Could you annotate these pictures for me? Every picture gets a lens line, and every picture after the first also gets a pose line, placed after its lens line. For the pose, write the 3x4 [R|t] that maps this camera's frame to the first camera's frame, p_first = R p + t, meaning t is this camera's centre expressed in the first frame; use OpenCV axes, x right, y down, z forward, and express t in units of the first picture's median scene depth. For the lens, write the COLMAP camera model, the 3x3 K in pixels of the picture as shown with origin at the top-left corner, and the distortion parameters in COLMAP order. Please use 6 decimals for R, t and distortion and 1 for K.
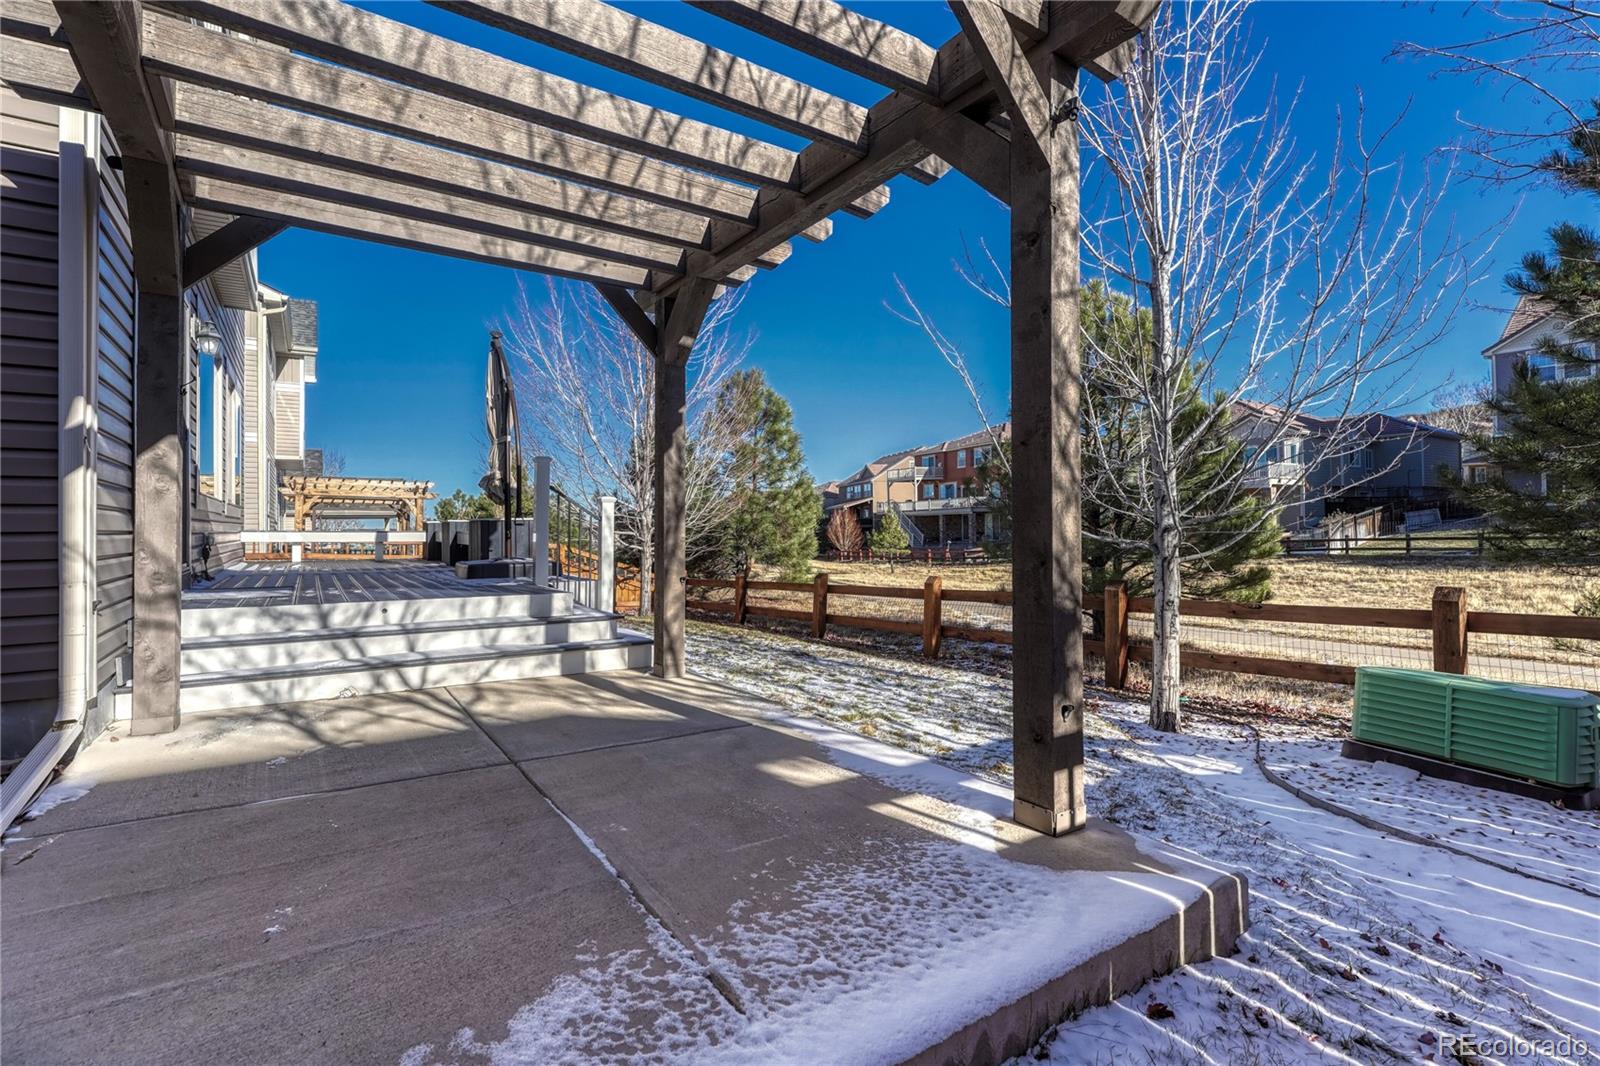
lens RADIAL K [[726.4, 0, 742.2], [0, 726.4, 536.2], [0, 0, 1]] dist [-0.000499, 0.002084]
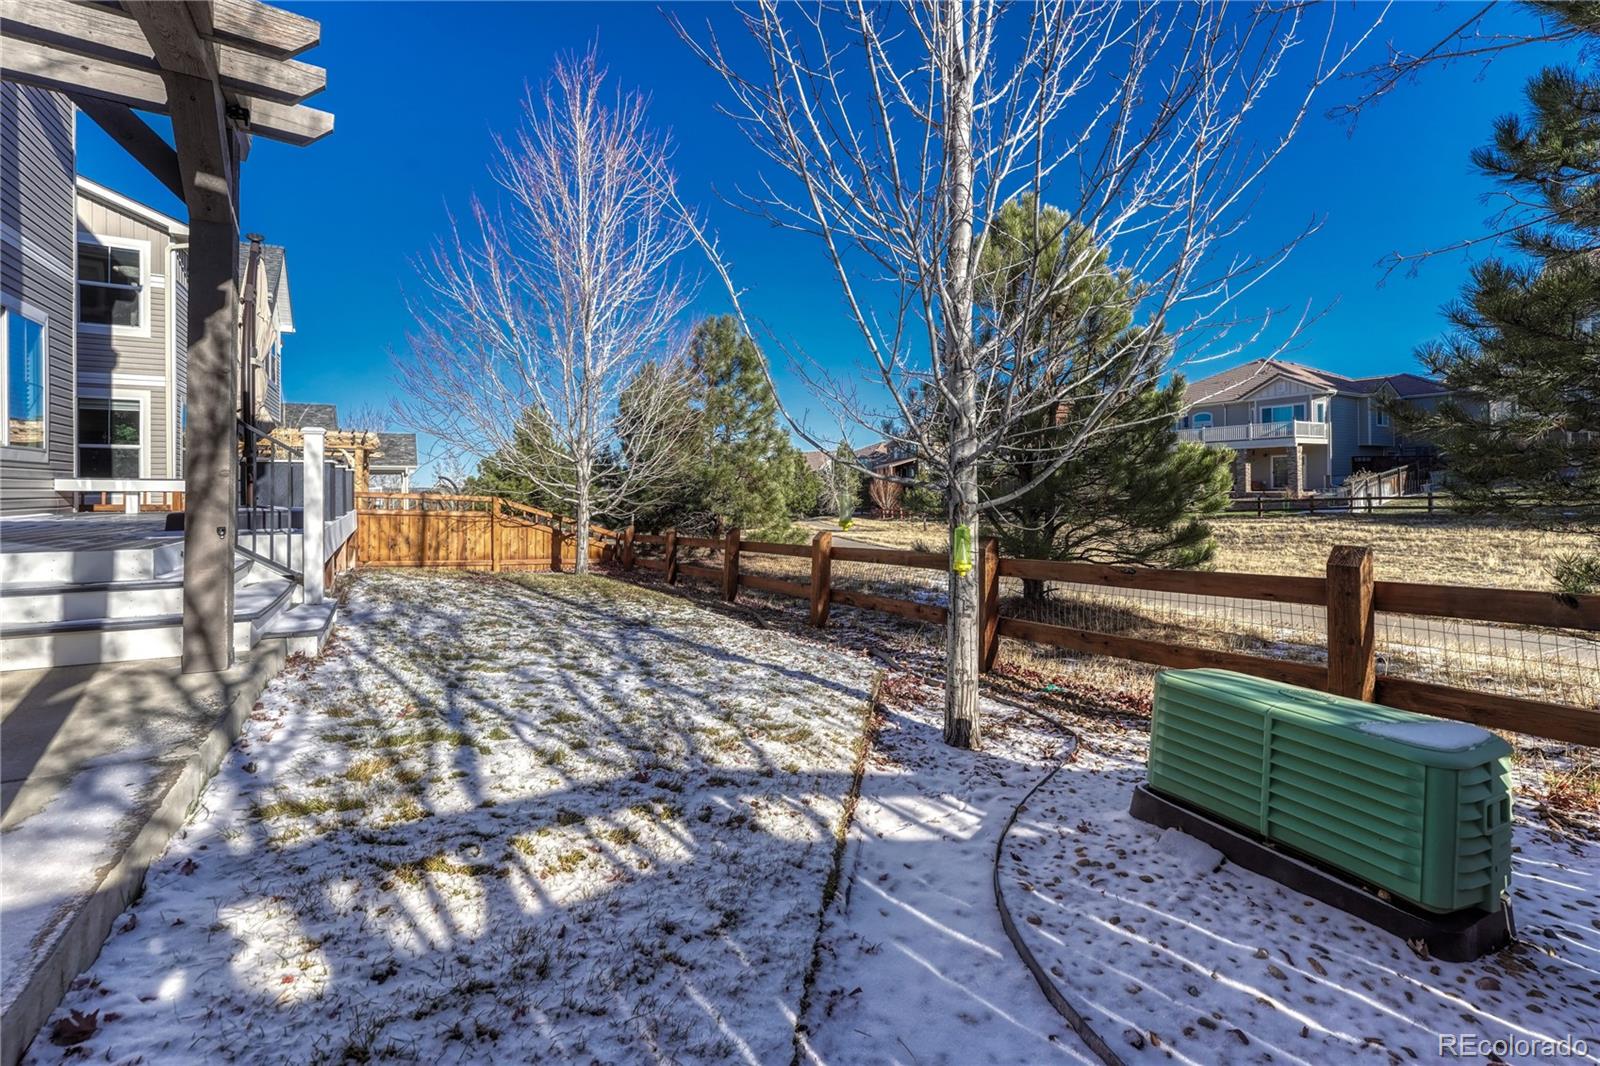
lens RADIAL K [[694.2, 0, 800.1], [0, 694.2, 503.2], [0, 0, 1]] dist [-0.002727, -0.000062]
pose [[0.999956, 0.003141, -0.008860, 0.141631], [-0.003040, 0.999931, 0.011331, 0.007164], [0.008895, -0.011304, 0.999897, 0.103795]]
